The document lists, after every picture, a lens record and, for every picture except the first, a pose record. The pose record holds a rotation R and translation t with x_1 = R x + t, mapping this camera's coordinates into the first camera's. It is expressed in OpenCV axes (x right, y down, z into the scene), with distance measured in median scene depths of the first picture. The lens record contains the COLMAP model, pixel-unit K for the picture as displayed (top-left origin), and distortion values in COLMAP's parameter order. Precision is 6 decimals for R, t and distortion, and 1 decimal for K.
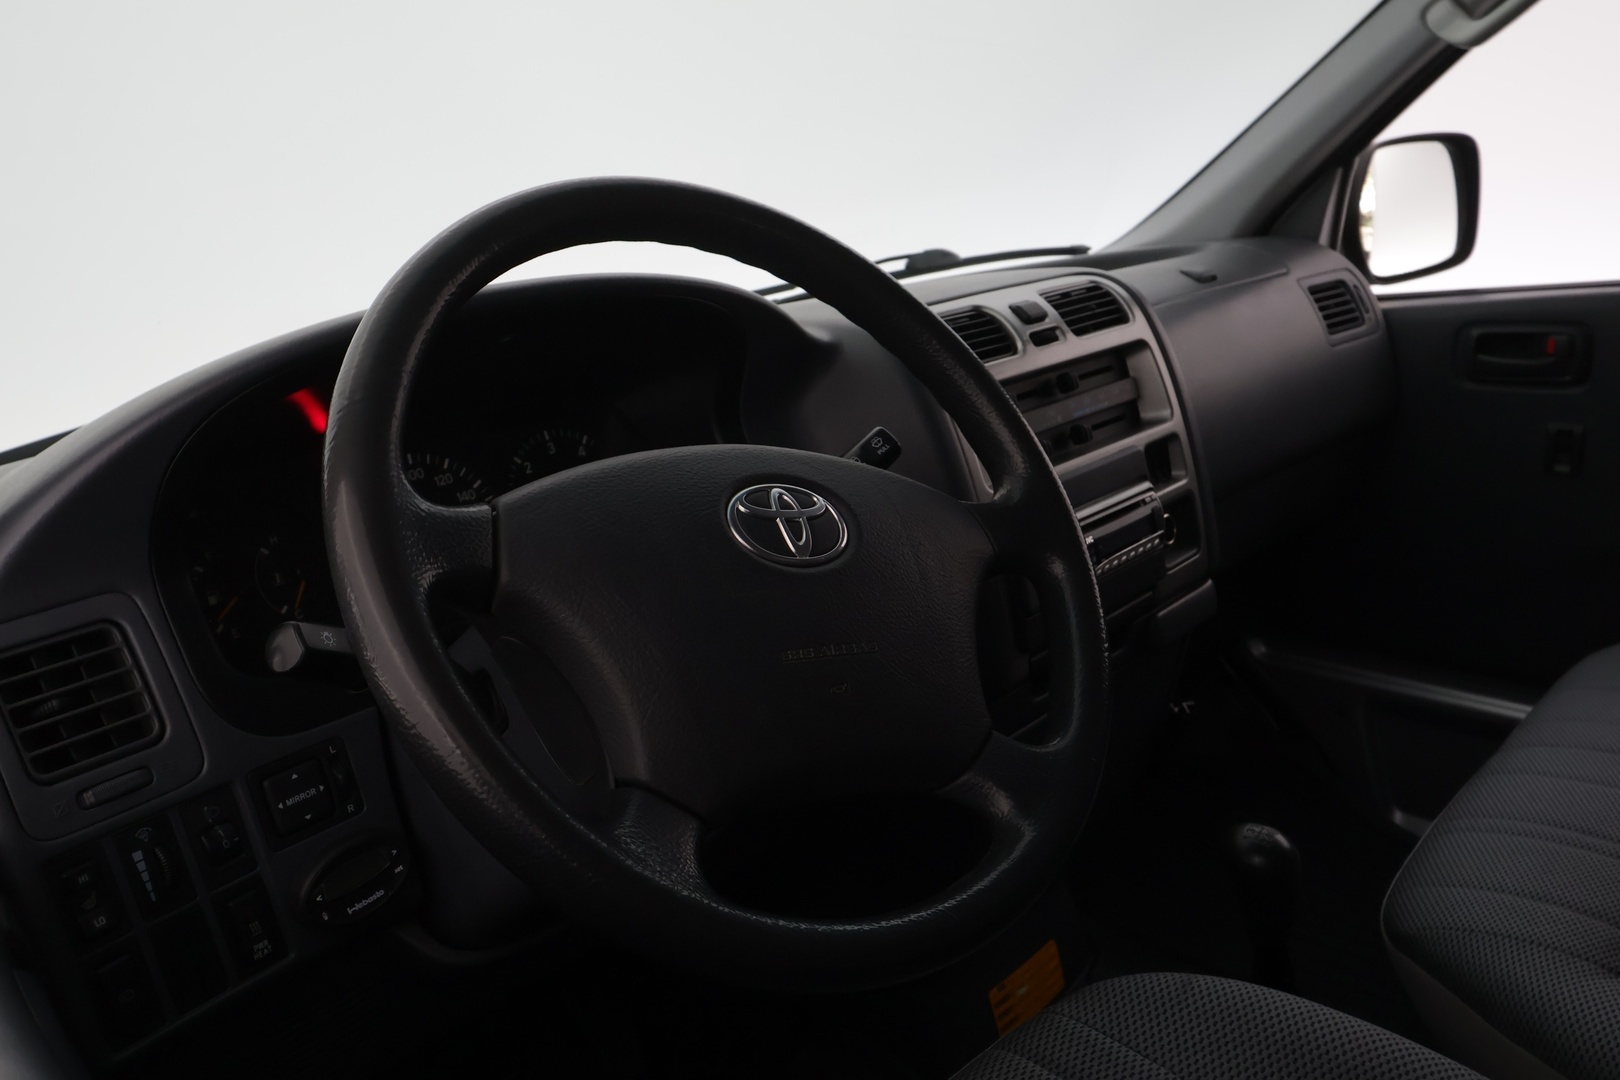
lens RADIAL K [[1373.3, 0, 810.0], [0, 1373.3, 540.0], [0, 0, 1]] dist [-0.008083, -0.005808]
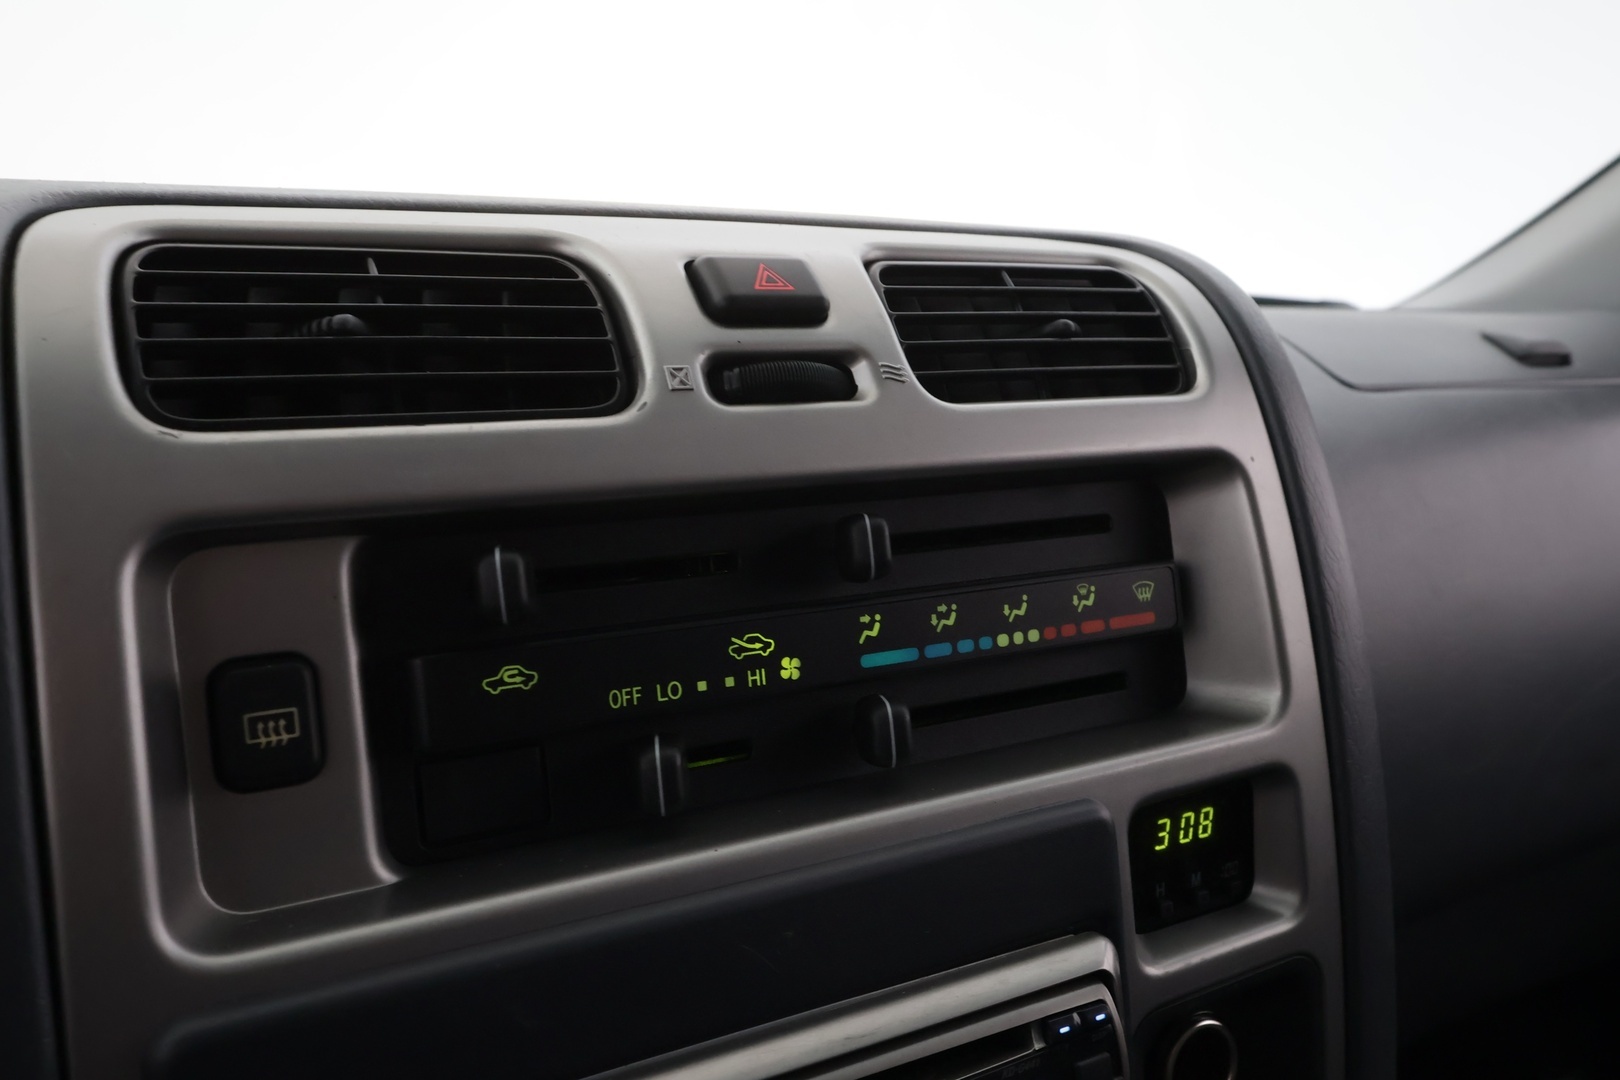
lens RADIAL K [[1373.3, 0, 810.0], [0, 1373.3, 540.0], [0, 0, 1]] dist [-0.008083, -0.005808]
pose [[0.954668, 0.164354, -0.248187, 0.243660], [-0.179705, 0.982892, -0.040359, -0.100305], [0.237309, 0.083129, 0.967871, 0.704435]]
